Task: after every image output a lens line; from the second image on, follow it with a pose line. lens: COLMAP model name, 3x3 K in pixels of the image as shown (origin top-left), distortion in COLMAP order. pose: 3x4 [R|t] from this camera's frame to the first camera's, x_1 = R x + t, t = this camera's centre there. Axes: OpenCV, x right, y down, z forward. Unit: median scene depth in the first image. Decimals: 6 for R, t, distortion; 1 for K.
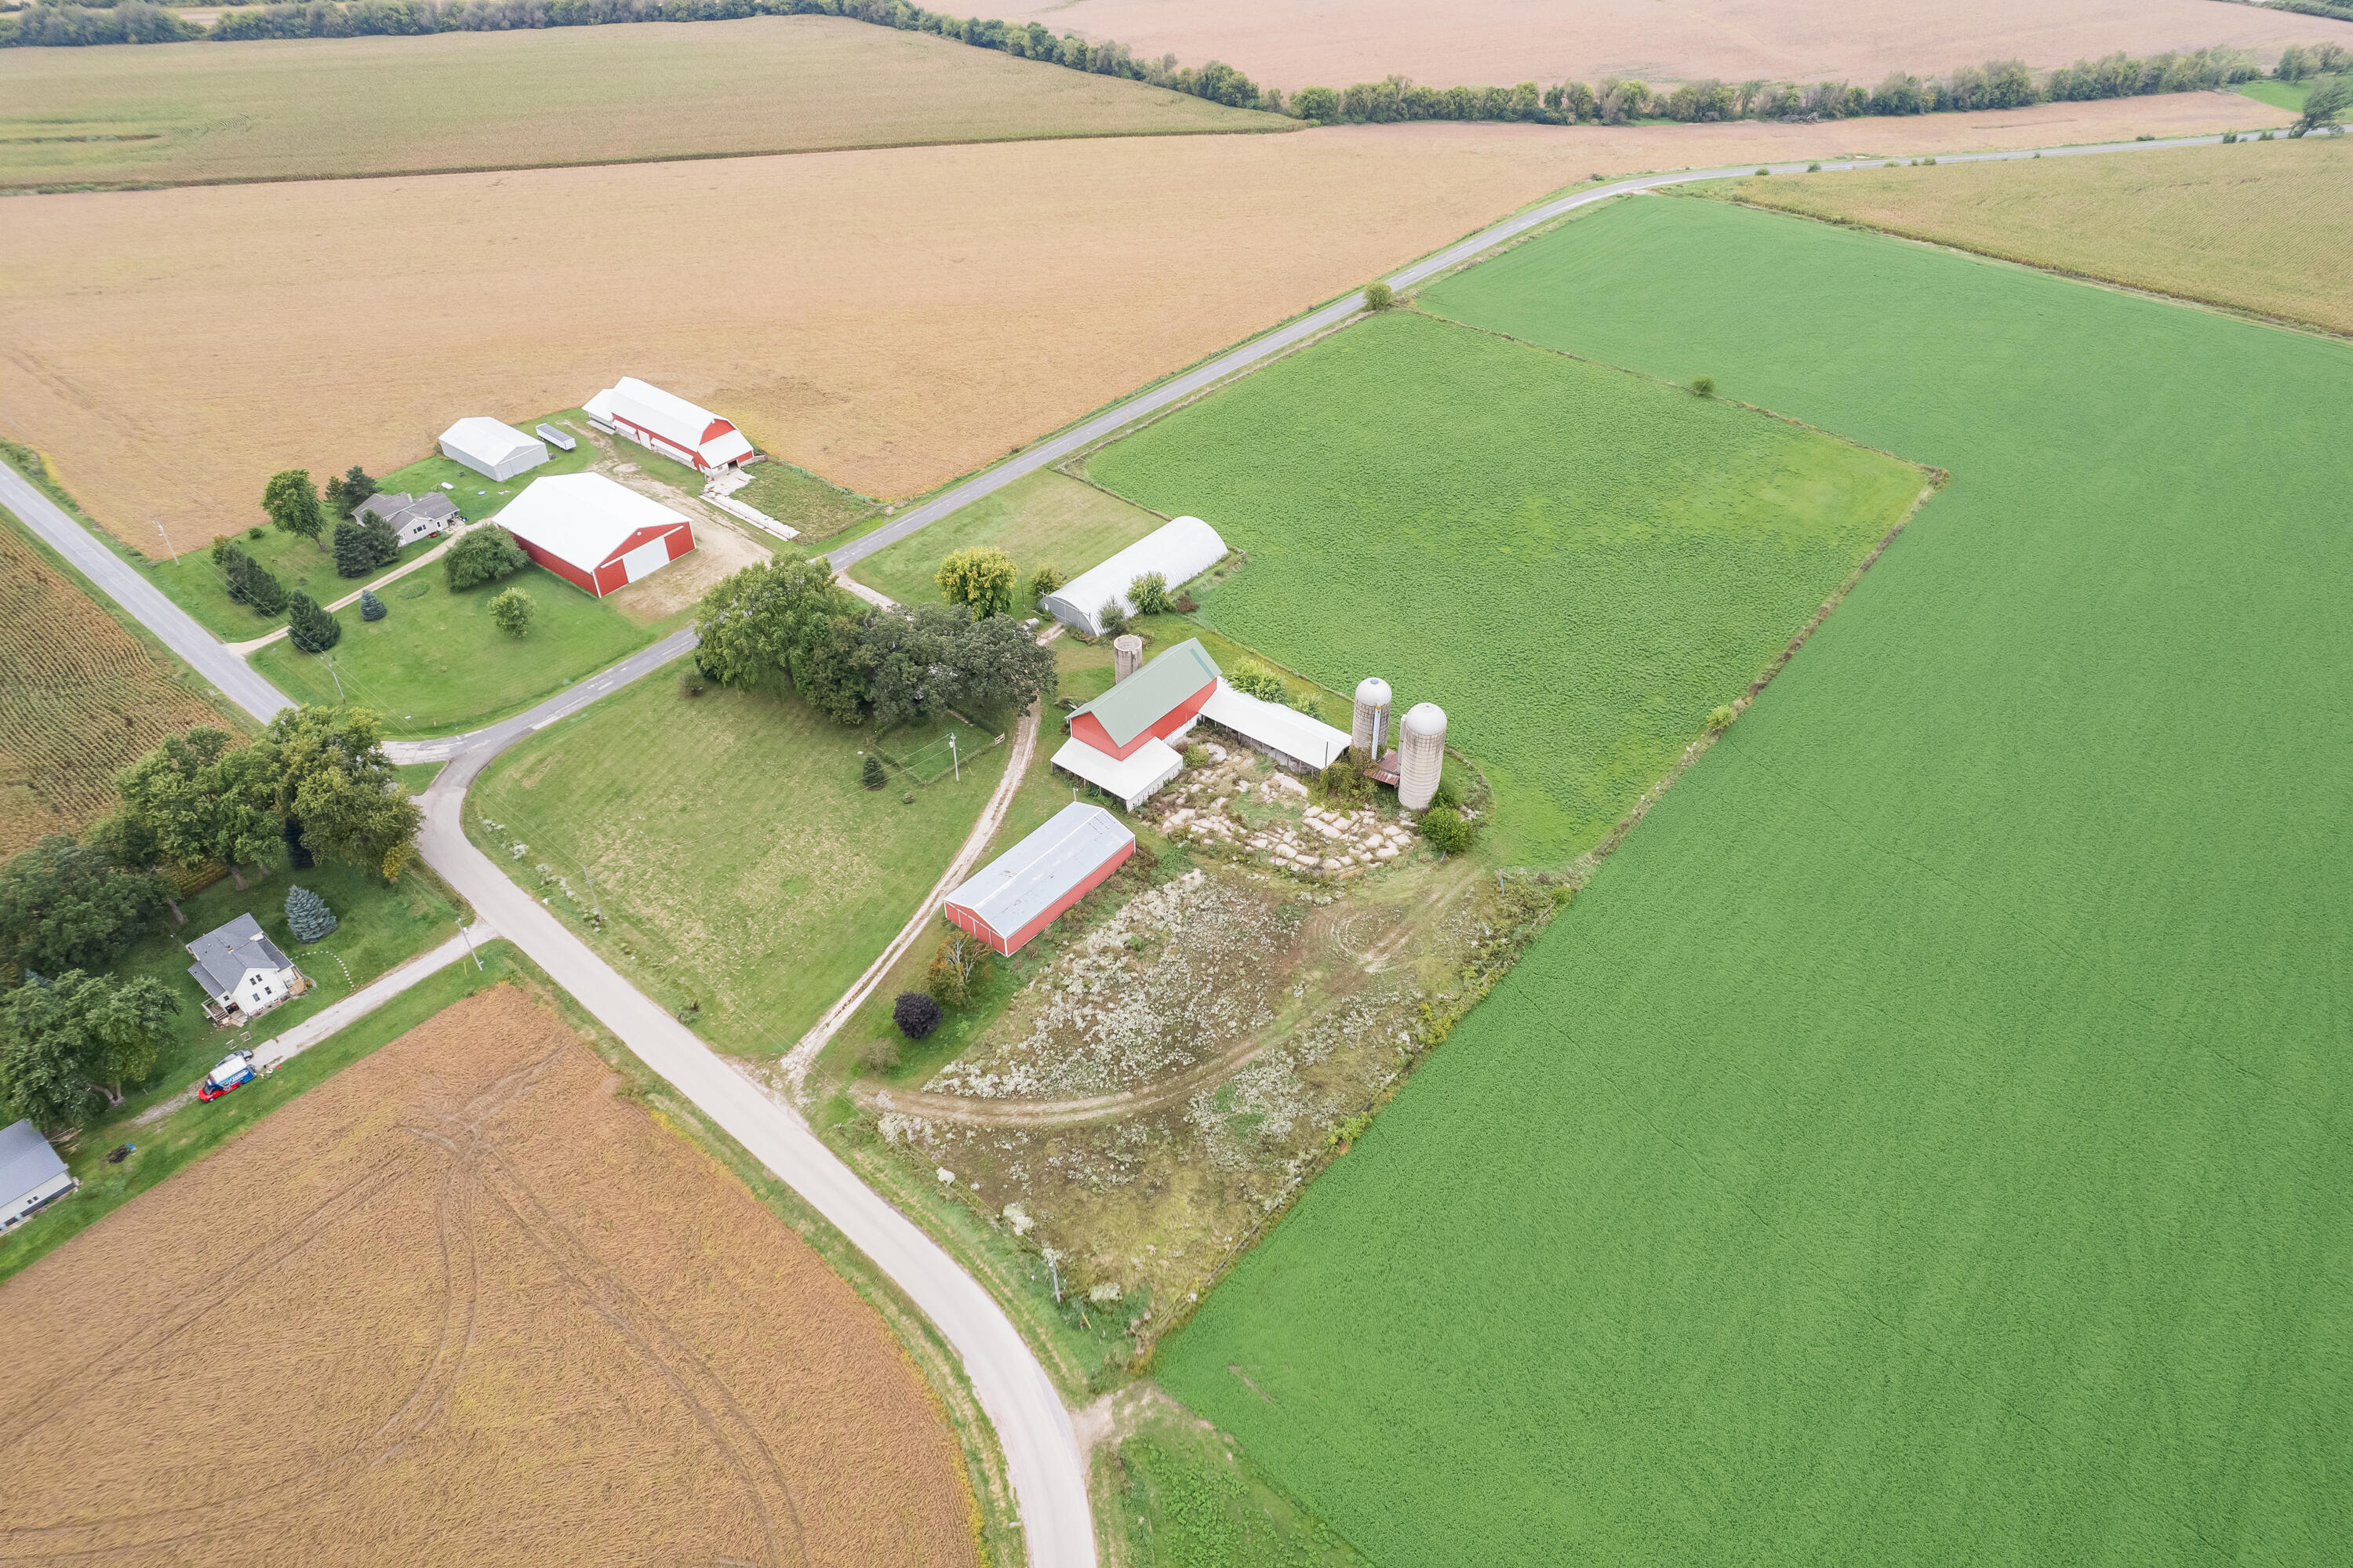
lens RADIAL K [[1506.8, 0, 1195.9], [0, 1506.8, 808.9], [0, 0, 1]] dist [-0.069178, 0.057886]
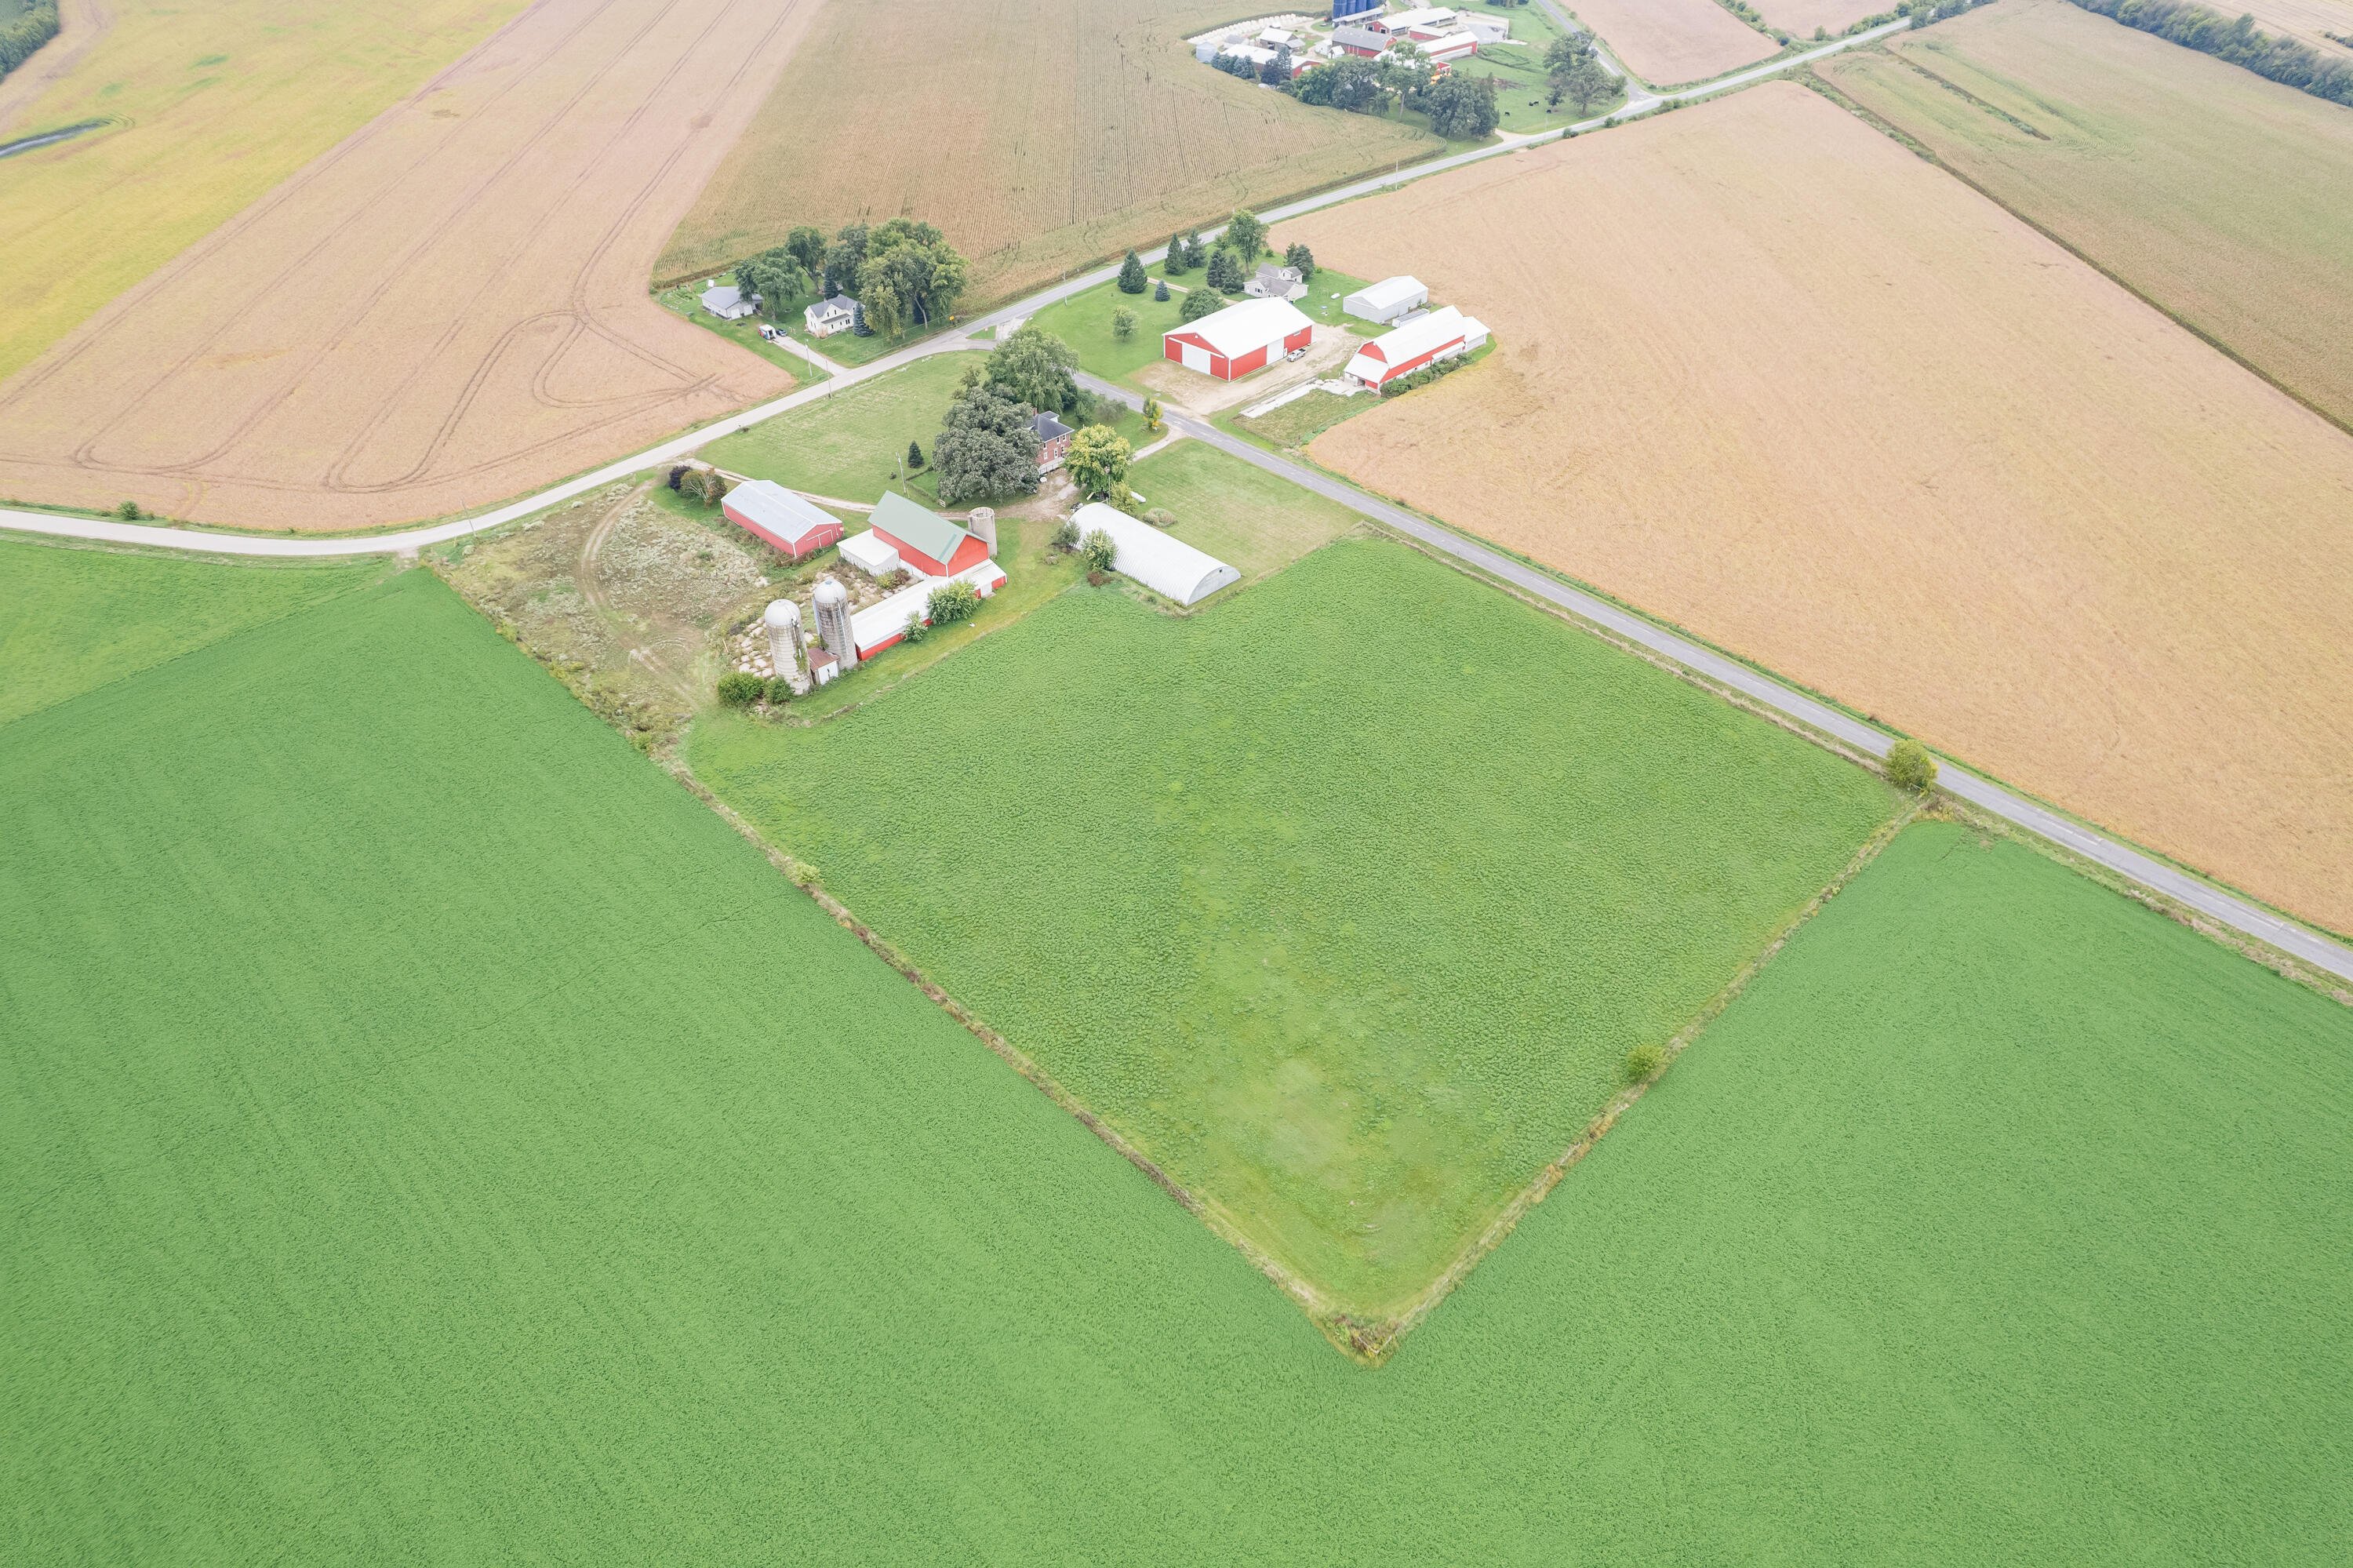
lens RADIAL K [[1506.8, 0, 1178.2], [0, 1506.8, 798.1], [0, 0, 1]] dist [-0.069178, 0.057886]
pose [[-0.101112, 0.627639, -0.771910, 1.055510], [-0.642202, 0.551408, 0.532471, -0.757787], [0.759837, 0.549561, 0.347317, 0.863211]]
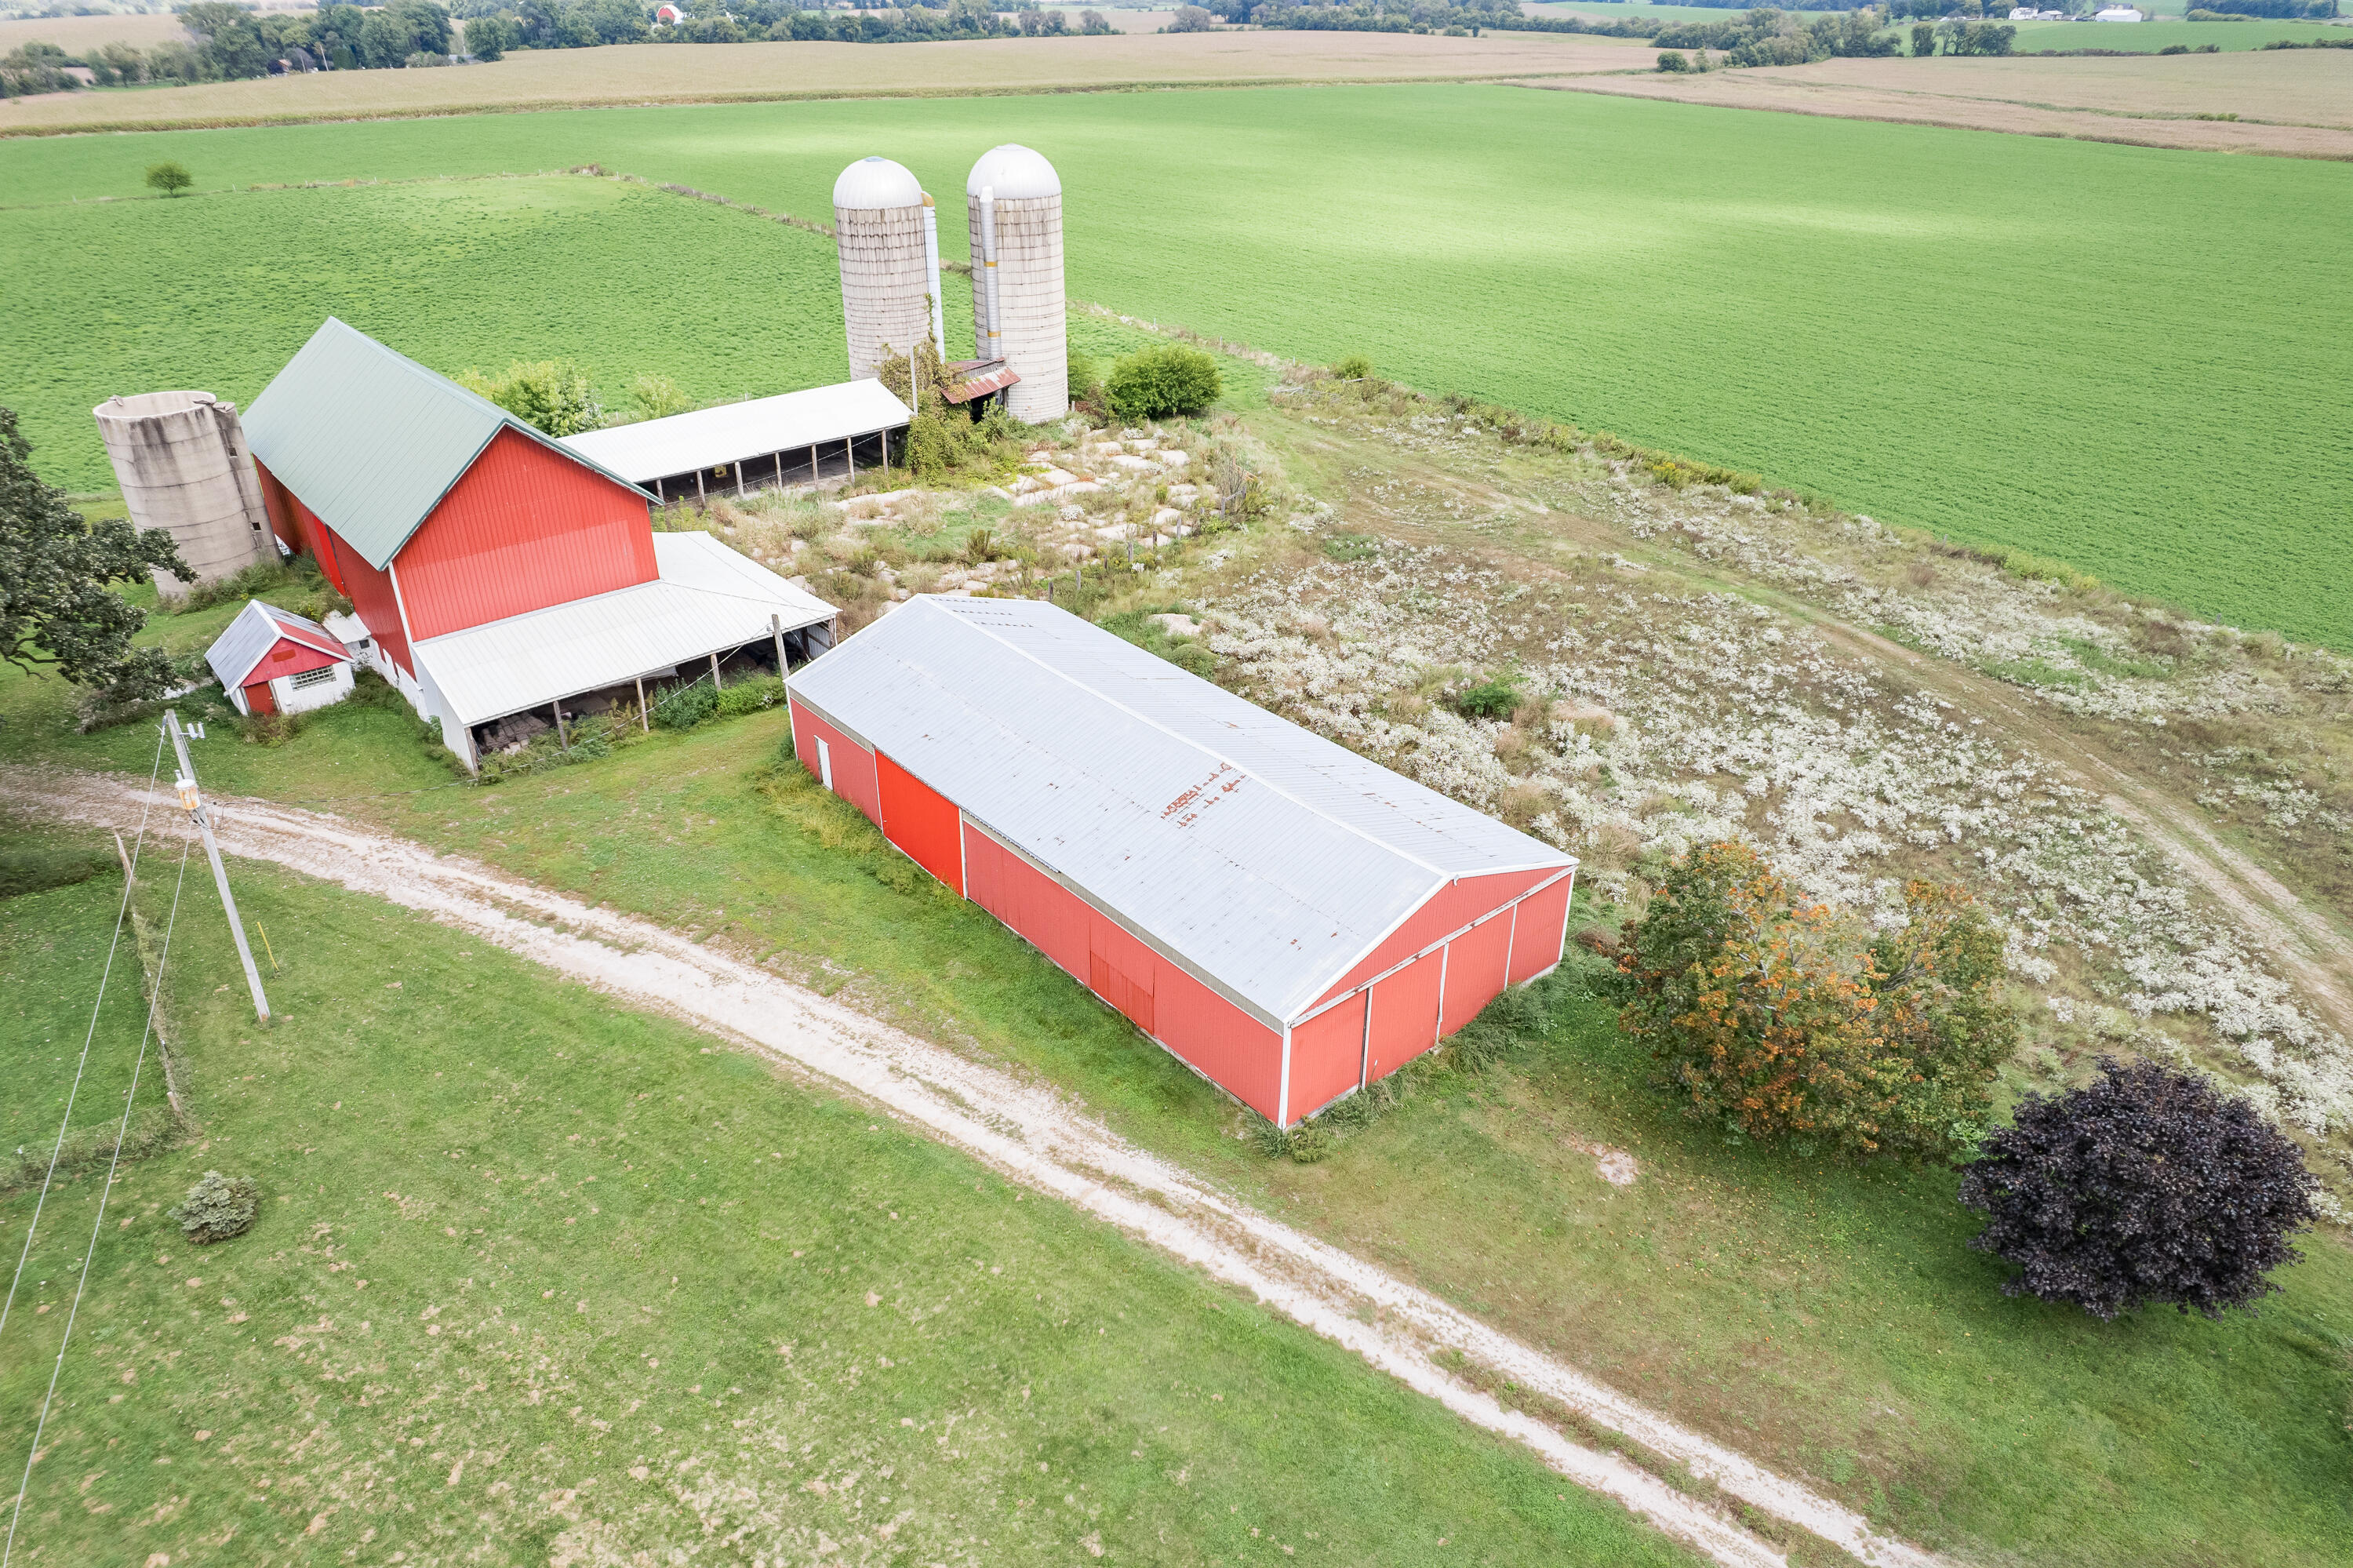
lens RADIAL K [[1506.8, 0, 1180.8], [0, 1506.8, 776.5], [0, 0, 1]] dist [-0.069178, 0.057886]
pose [[0.181575, -0.469072, 0.864293, -0.280308], [0.640915, 0.723039, 0.257764, -0.014701], [-0.745827, 0.507135, 0.431921, 0.820180]]
